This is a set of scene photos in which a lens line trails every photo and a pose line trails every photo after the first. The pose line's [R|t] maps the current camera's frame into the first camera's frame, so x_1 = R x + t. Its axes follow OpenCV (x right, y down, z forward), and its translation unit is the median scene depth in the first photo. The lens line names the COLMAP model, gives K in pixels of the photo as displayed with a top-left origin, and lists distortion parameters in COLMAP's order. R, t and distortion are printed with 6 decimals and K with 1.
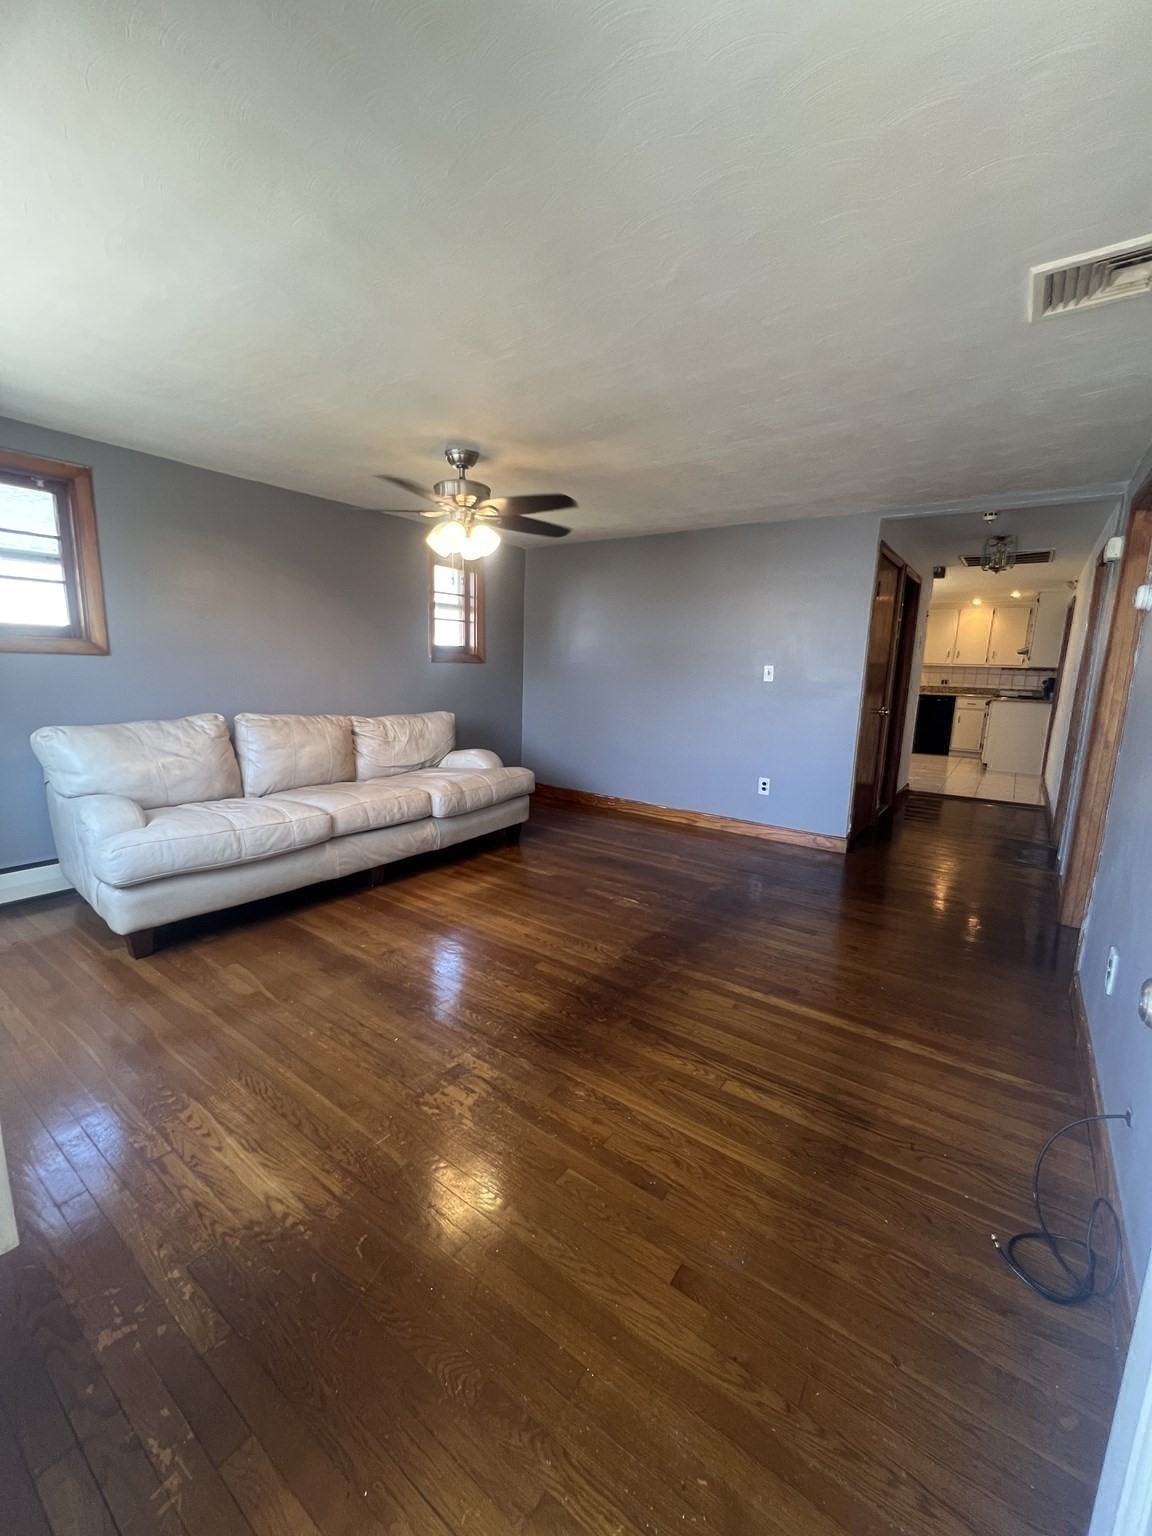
lens RADIAL K [[614.1, 0, 573.3], [0, 614.1, 769.9], [0, 0, 1]] dist [-0.001764, 0.000064]
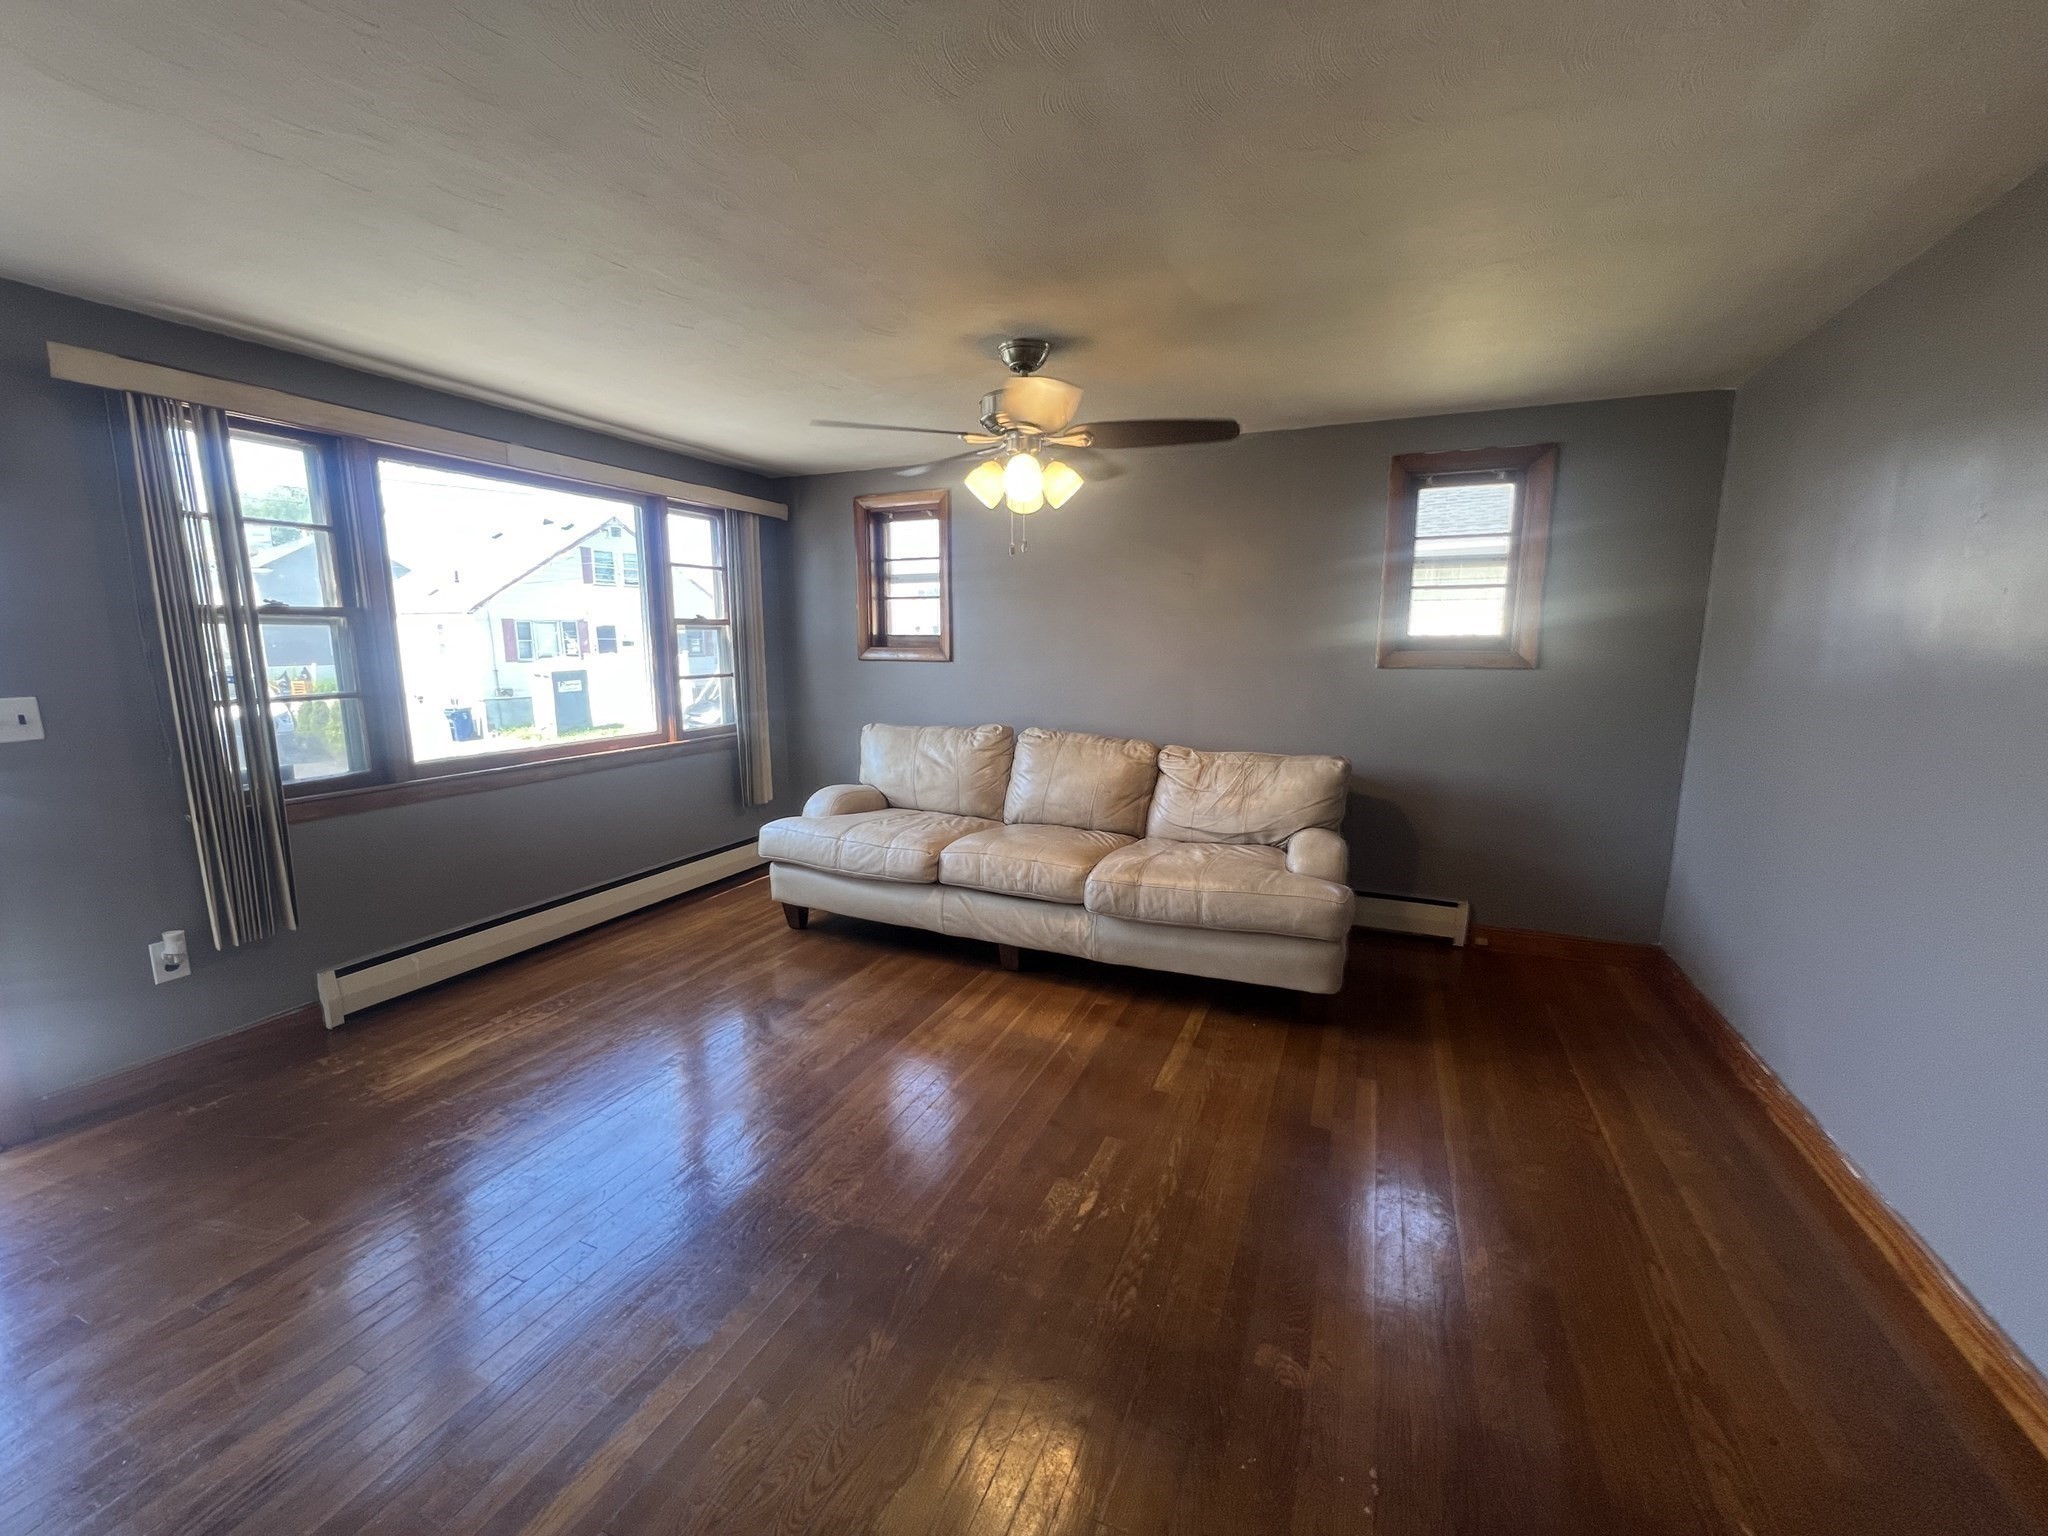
lens RADIAL K [[818.2, 0, 1062.7], [0, 818.2, 802.2], [0, 0, 1]] dist [-0.004218, -0.000071]
pose [[0.226573, 0.146026, -0.962985, 0.590921], [-0.177471, 0.978336, 0.106598, -0.120292], [0.957689, 0.146749, 0.247580, 0.778713]]
